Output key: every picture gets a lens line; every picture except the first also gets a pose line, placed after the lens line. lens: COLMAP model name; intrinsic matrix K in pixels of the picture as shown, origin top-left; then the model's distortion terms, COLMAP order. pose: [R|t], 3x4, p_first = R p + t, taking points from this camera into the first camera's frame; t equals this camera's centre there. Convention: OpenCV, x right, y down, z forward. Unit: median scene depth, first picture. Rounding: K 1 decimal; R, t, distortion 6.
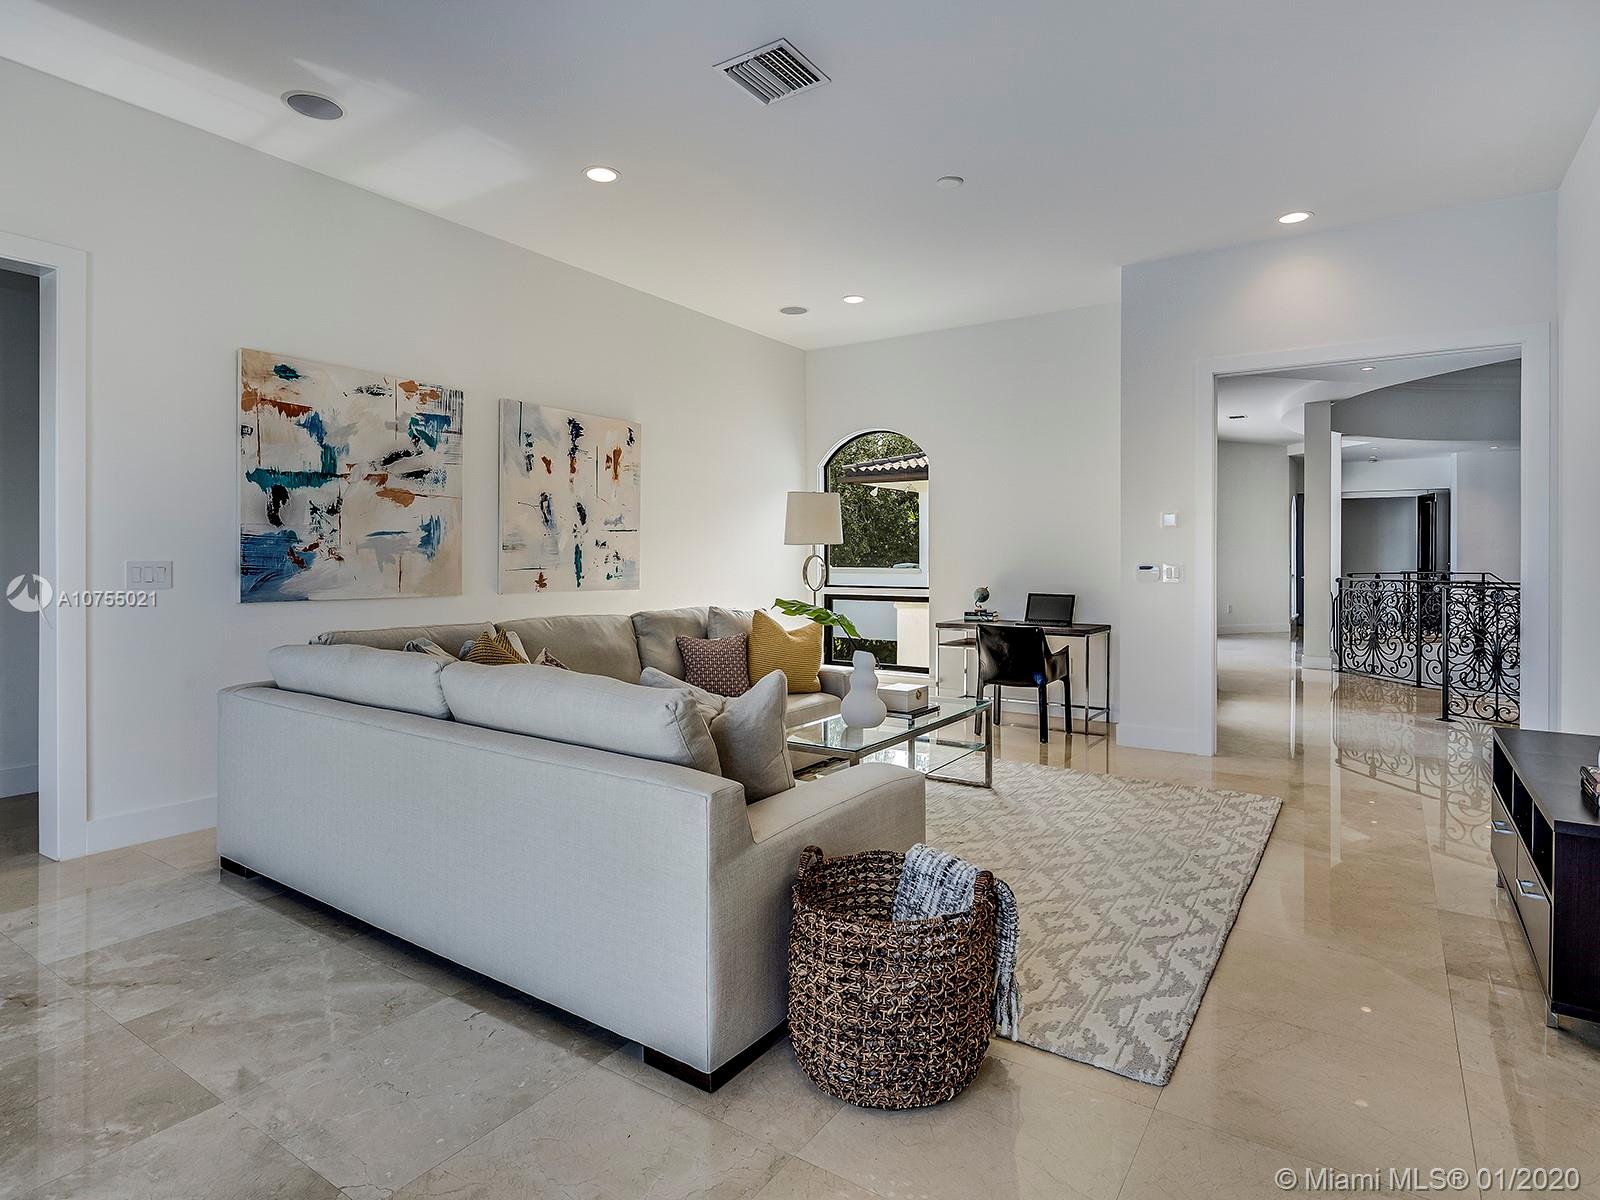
lens RADIAL K [[866.7, 0, 796.0], [0, 866.7, 565.4], [0, 0, 1]] dist [0.000465, -0.000073]
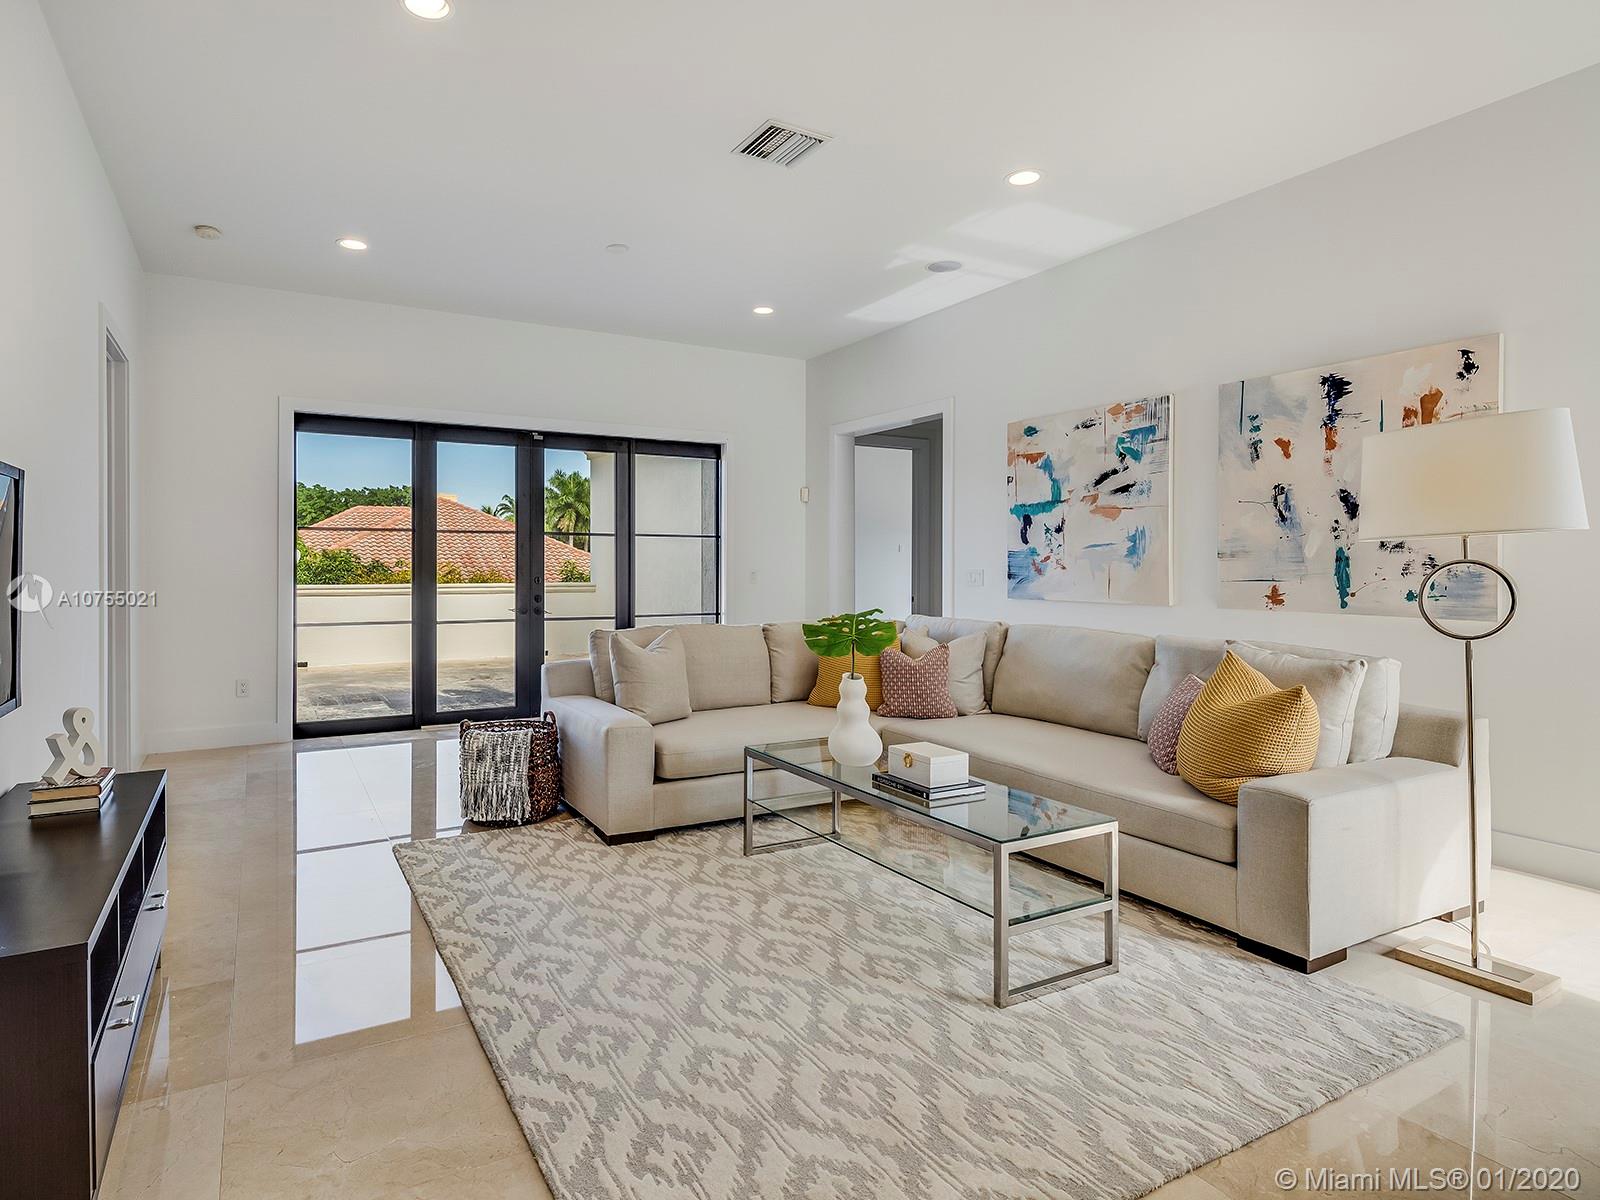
lens RADIAL K [[866.7, 0, 796.0], [0, 866.7, 565.4], [0, 0, 1]] dist [0.000465, -0.000073]
pose [[-0.413865, -0.001552, -0.910337, 0.700152], [-0.006705, 0.999977, 0.001343, -0.009508], [0.910314, 0.006660, -0.413865, 1.069603]]
